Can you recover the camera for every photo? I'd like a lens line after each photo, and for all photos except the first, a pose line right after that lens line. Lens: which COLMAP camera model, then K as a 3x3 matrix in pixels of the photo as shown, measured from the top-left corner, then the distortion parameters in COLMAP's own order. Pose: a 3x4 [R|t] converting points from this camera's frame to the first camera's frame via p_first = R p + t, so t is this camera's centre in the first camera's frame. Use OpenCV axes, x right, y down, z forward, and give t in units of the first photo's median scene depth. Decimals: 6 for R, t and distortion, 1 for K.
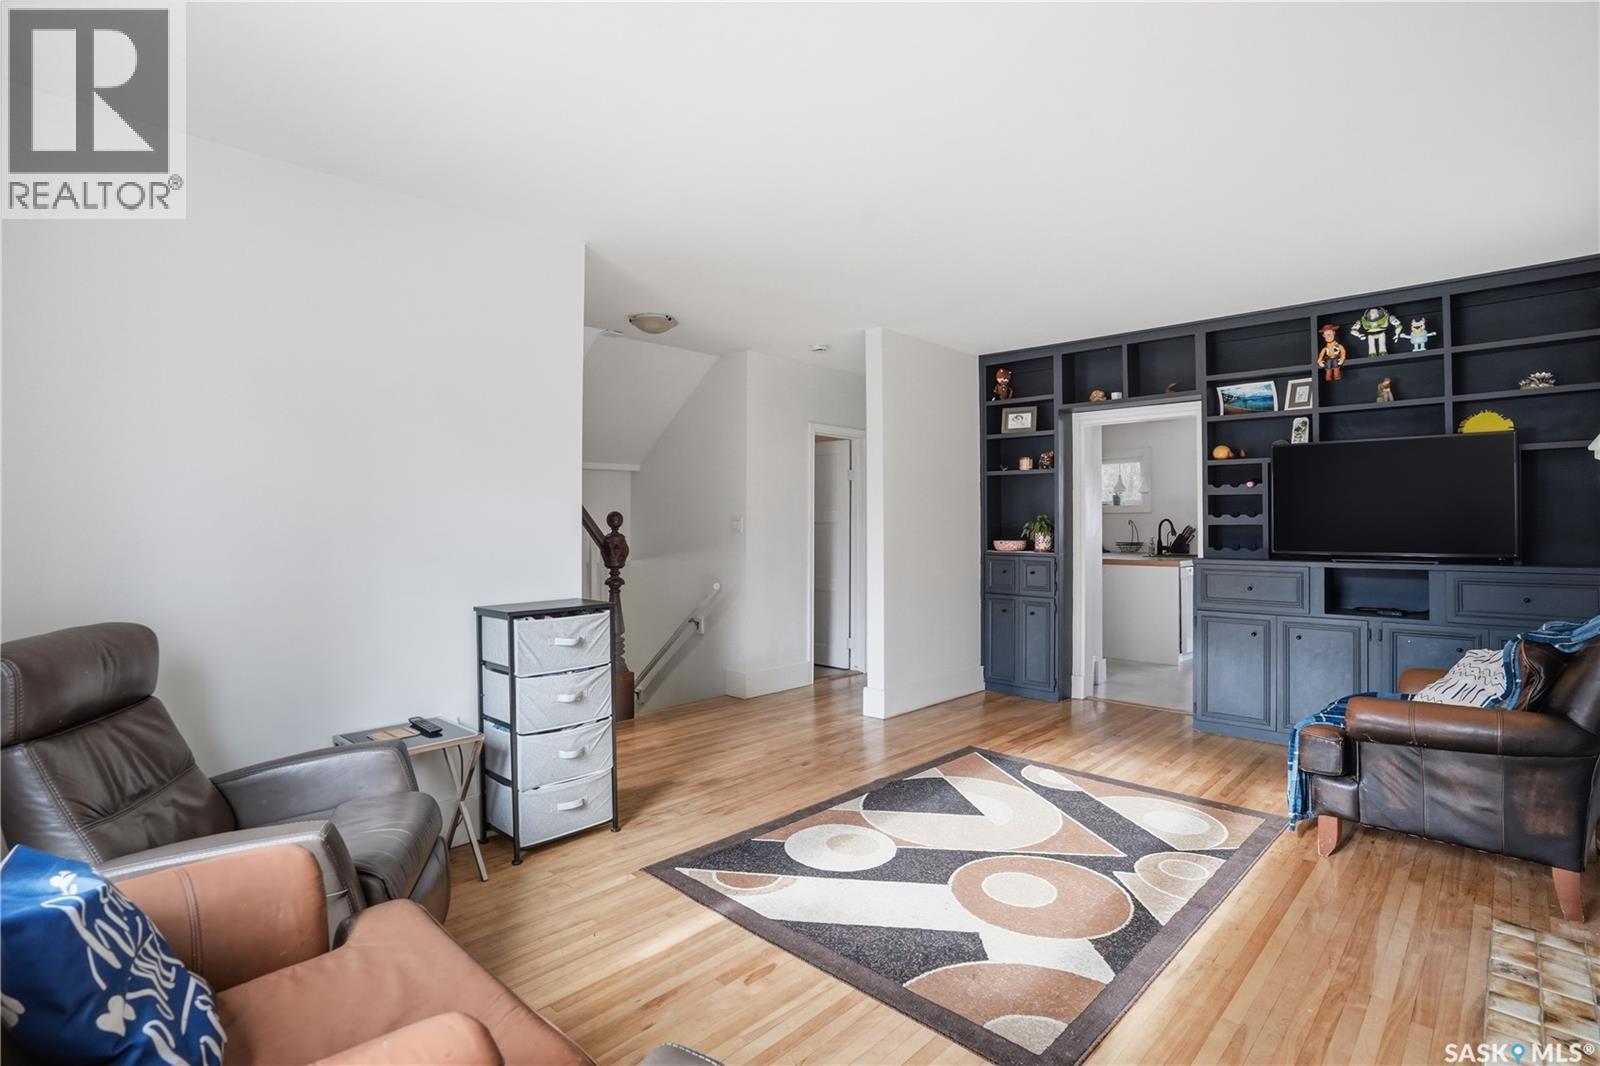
lens RADIAL K [[773.3, 0, 800.0], [0, 773.3, 533.0], [0, 0, 1]] dist [-0.060885, 0.021920]
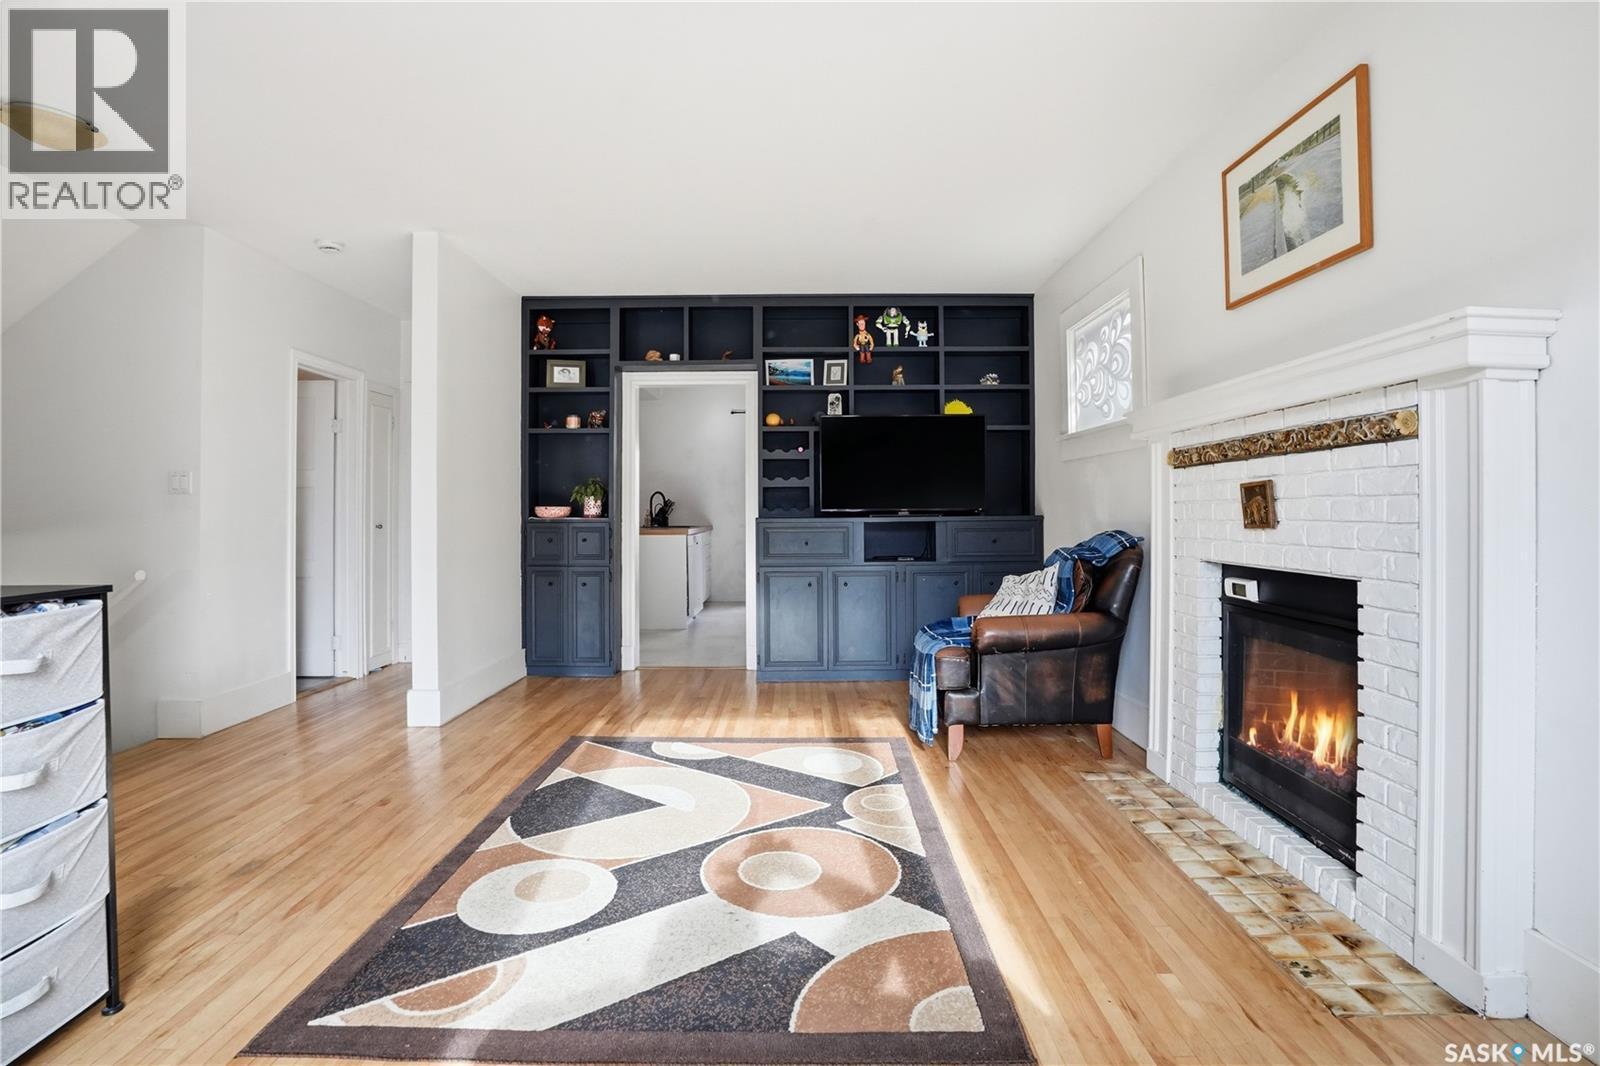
lens RADIAL K [[760.8, 0, 802.0], [0, 760.8, 514.5], [0, 0, 1]] dist [-0.076780, 0.032579]
pose [[0.717114, -0.005877, 0.696931, -0.190221], [0.012665, 0.999909, -0.004600, 0.038288], [-0.696841, 0.012125, 0.717123, 0.226564]]
